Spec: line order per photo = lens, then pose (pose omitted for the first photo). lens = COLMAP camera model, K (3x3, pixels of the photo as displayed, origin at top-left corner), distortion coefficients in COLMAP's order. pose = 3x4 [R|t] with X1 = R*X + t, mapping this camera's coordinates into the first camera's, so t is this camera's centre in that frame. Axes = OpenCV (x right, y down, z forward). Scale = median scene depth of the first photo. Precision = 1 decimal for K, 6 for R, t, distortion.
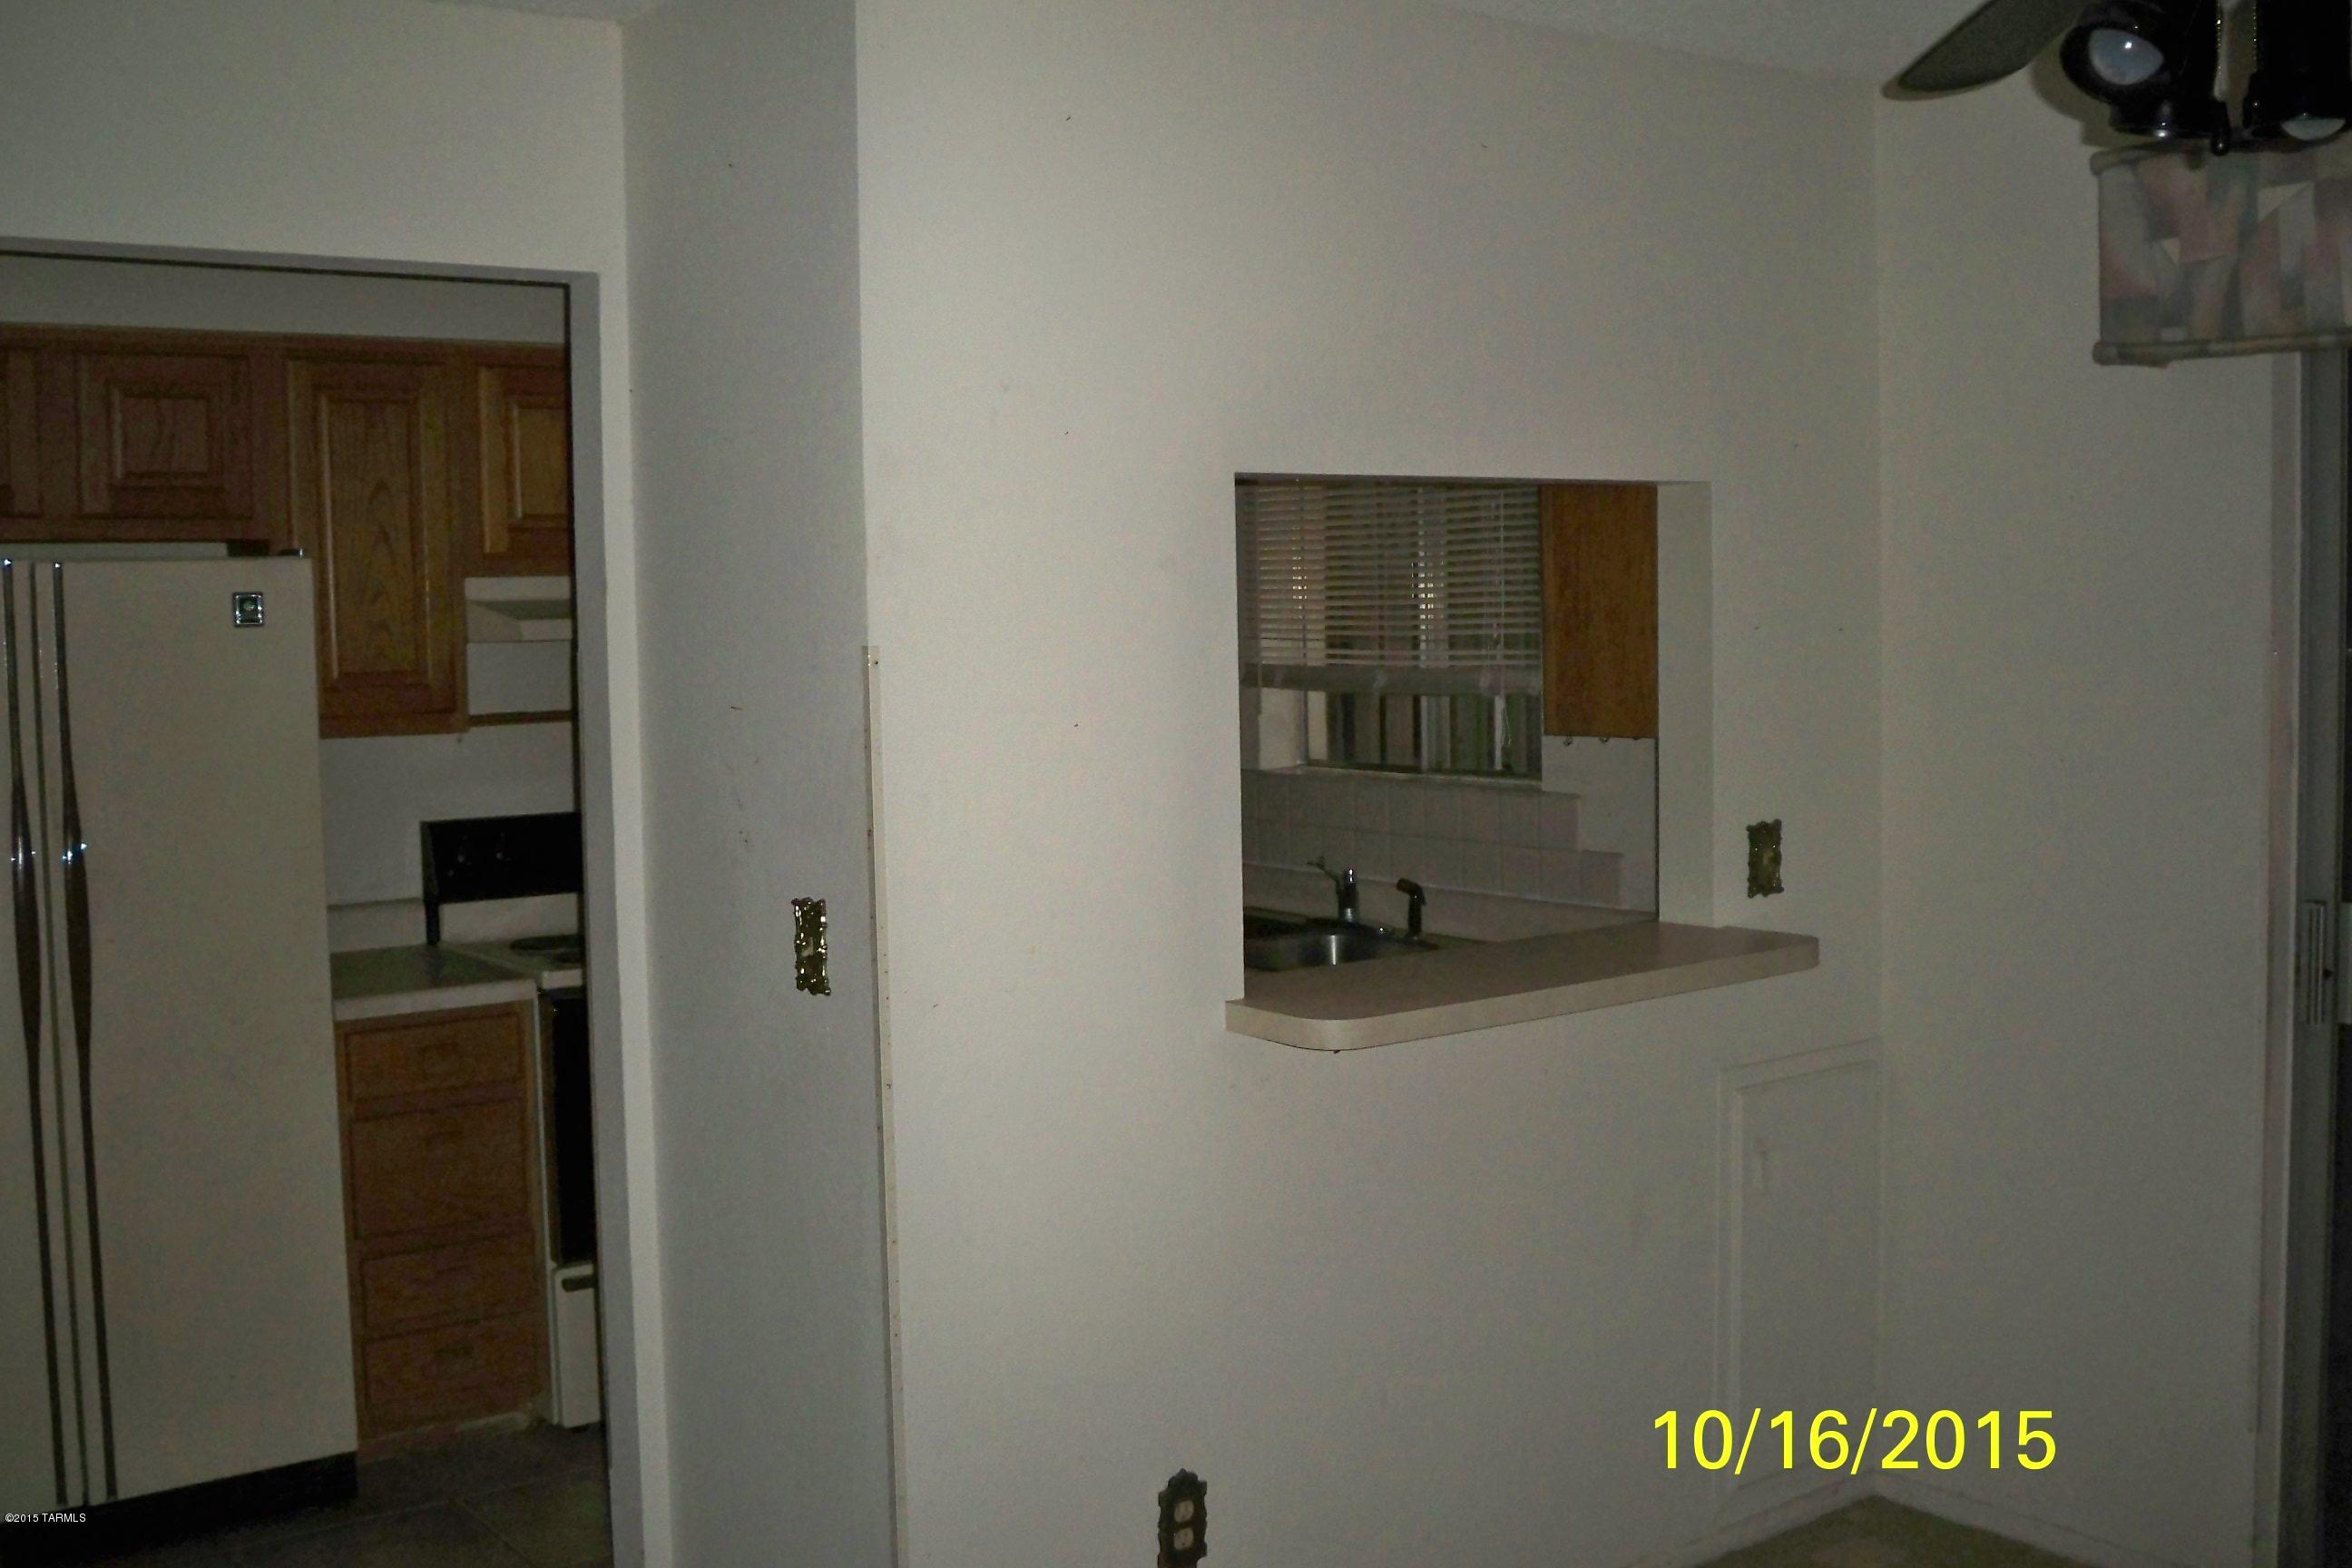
lens RADIAL K [[2523.3, 0, 1176.0], [0, 2523.3, 784.0], [0, 0, 1]] dist [-0.065283, 0.021419]
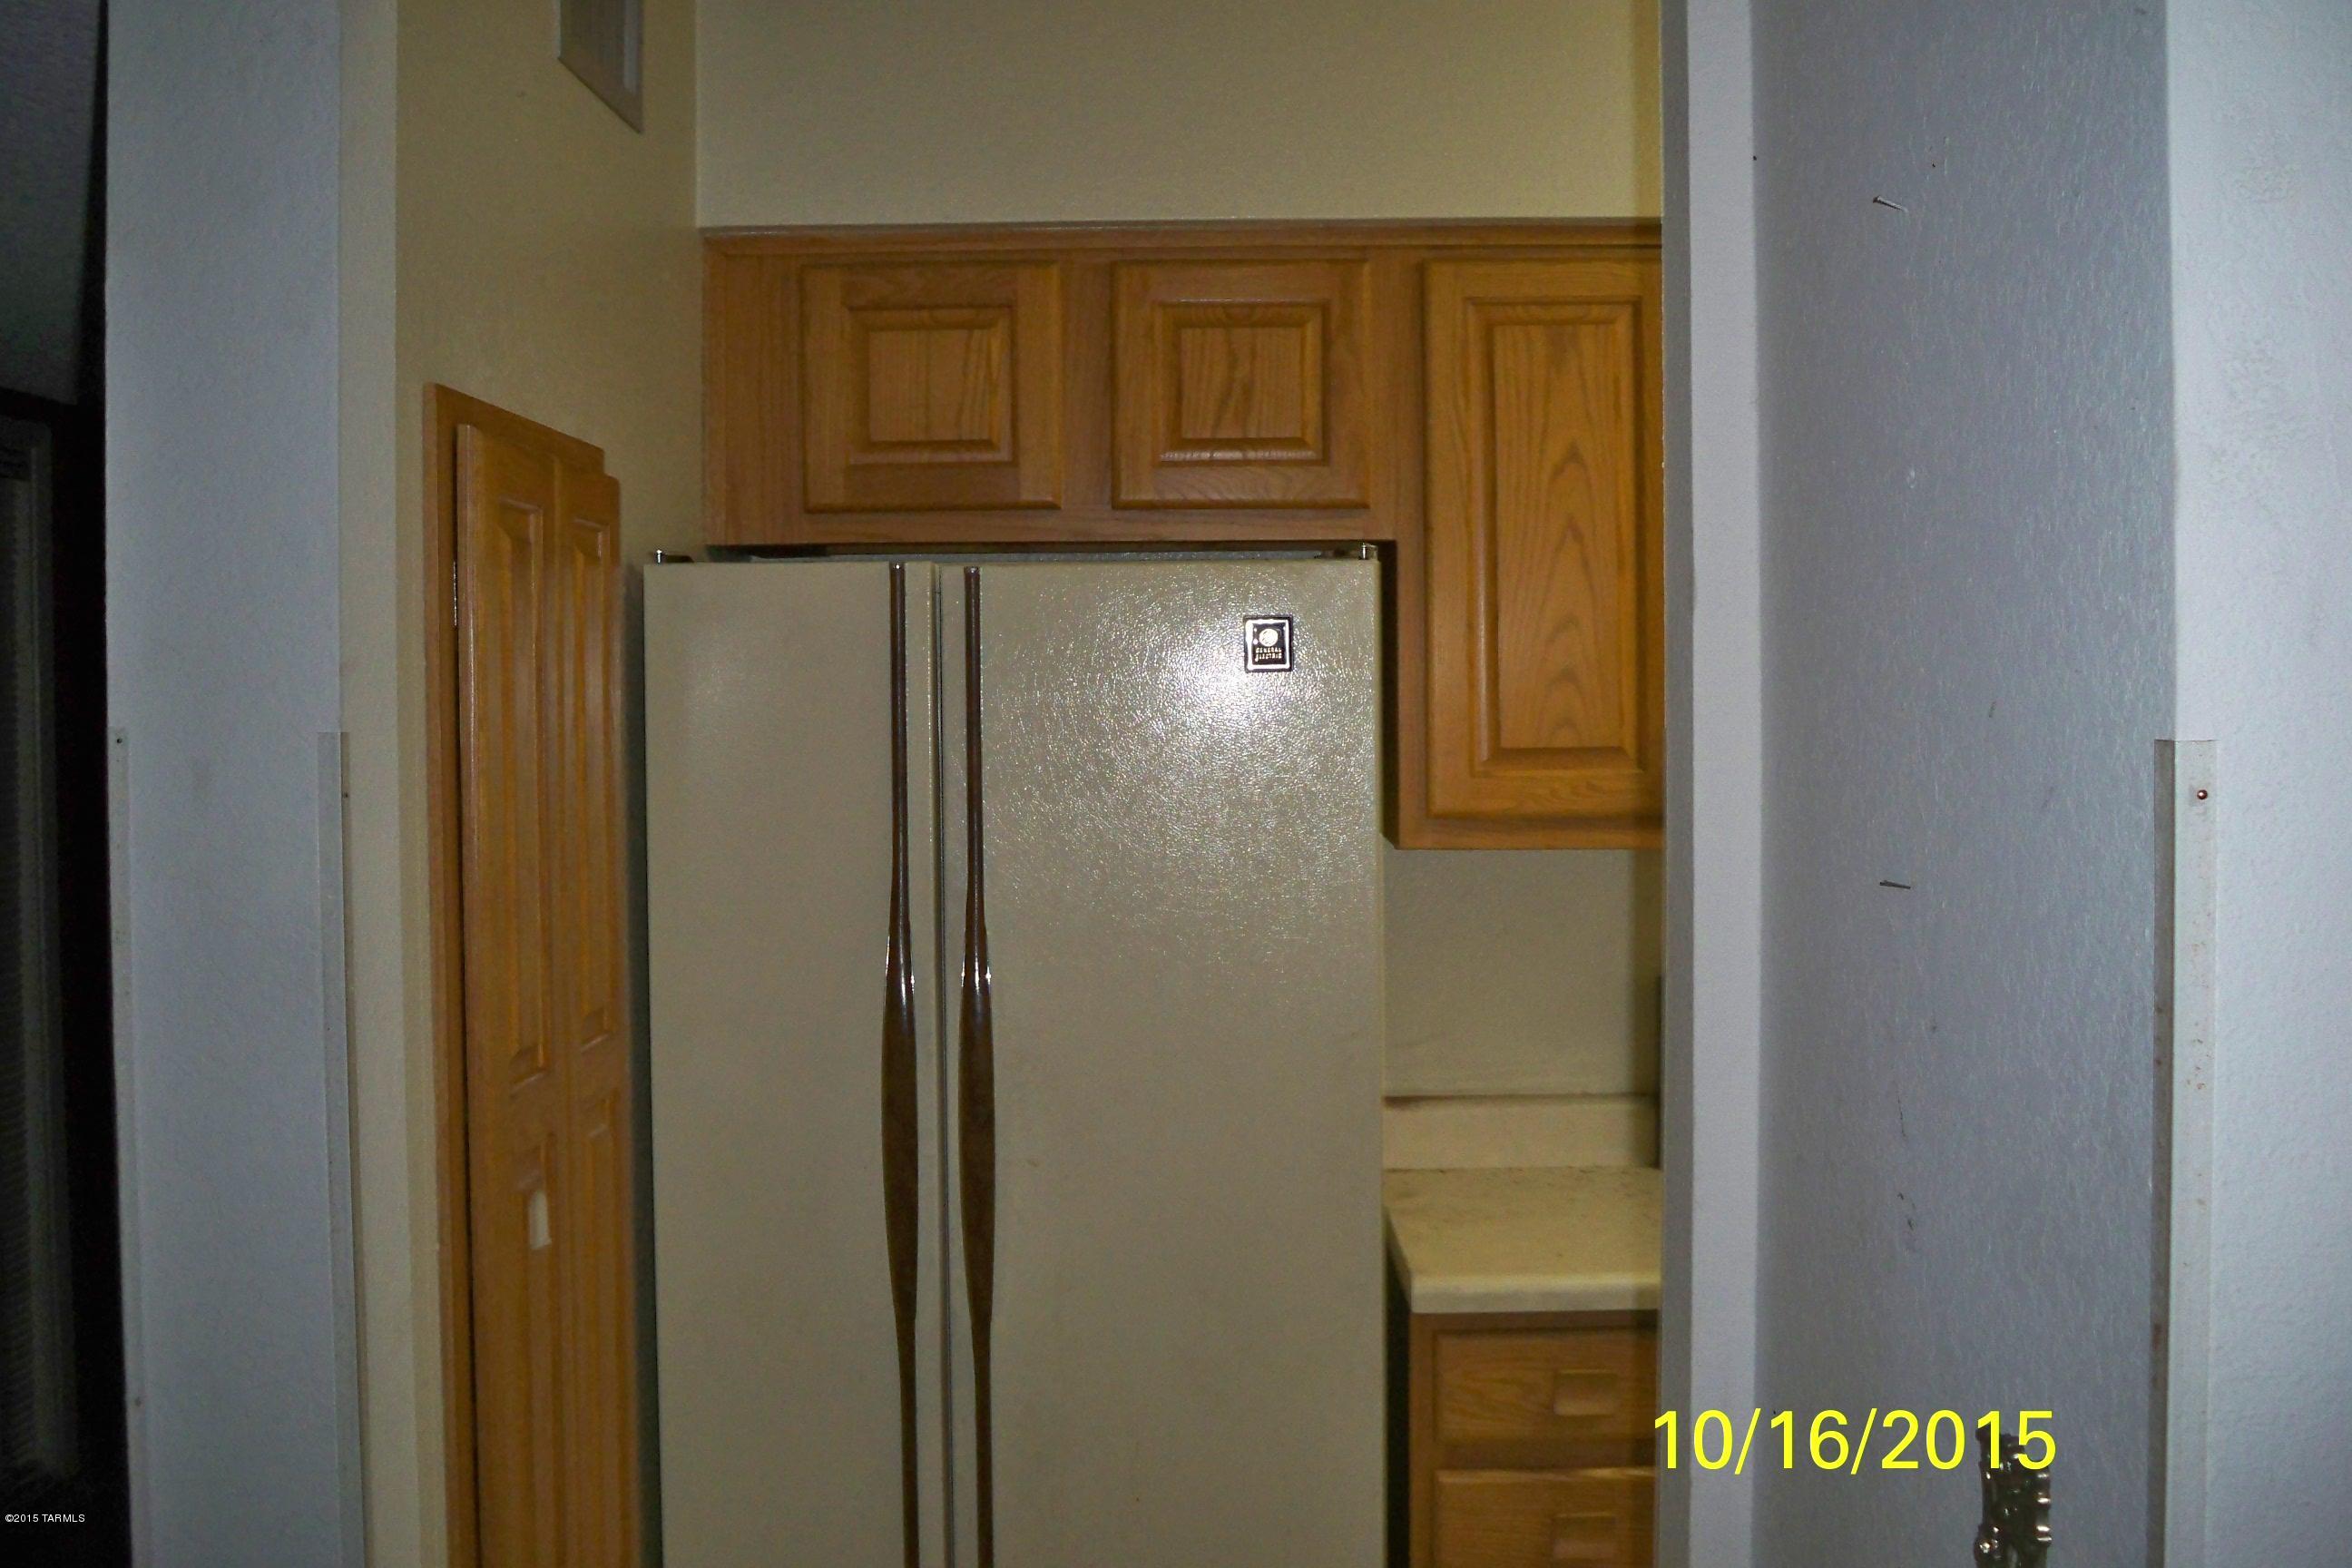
lens RADIAL K [[2523.3, 0, 1176.0], [0, 2523.3, 784.0], [0, 0, 1]] dist [-0.065283, 0.021419]
pose [[0.814360, 0.033493, -0.579393, -0.028863], [-0.046826, 0.998870, -0.008073, -0.027482], [0.578468, 0.033705, 0.815008, 0.451266]]
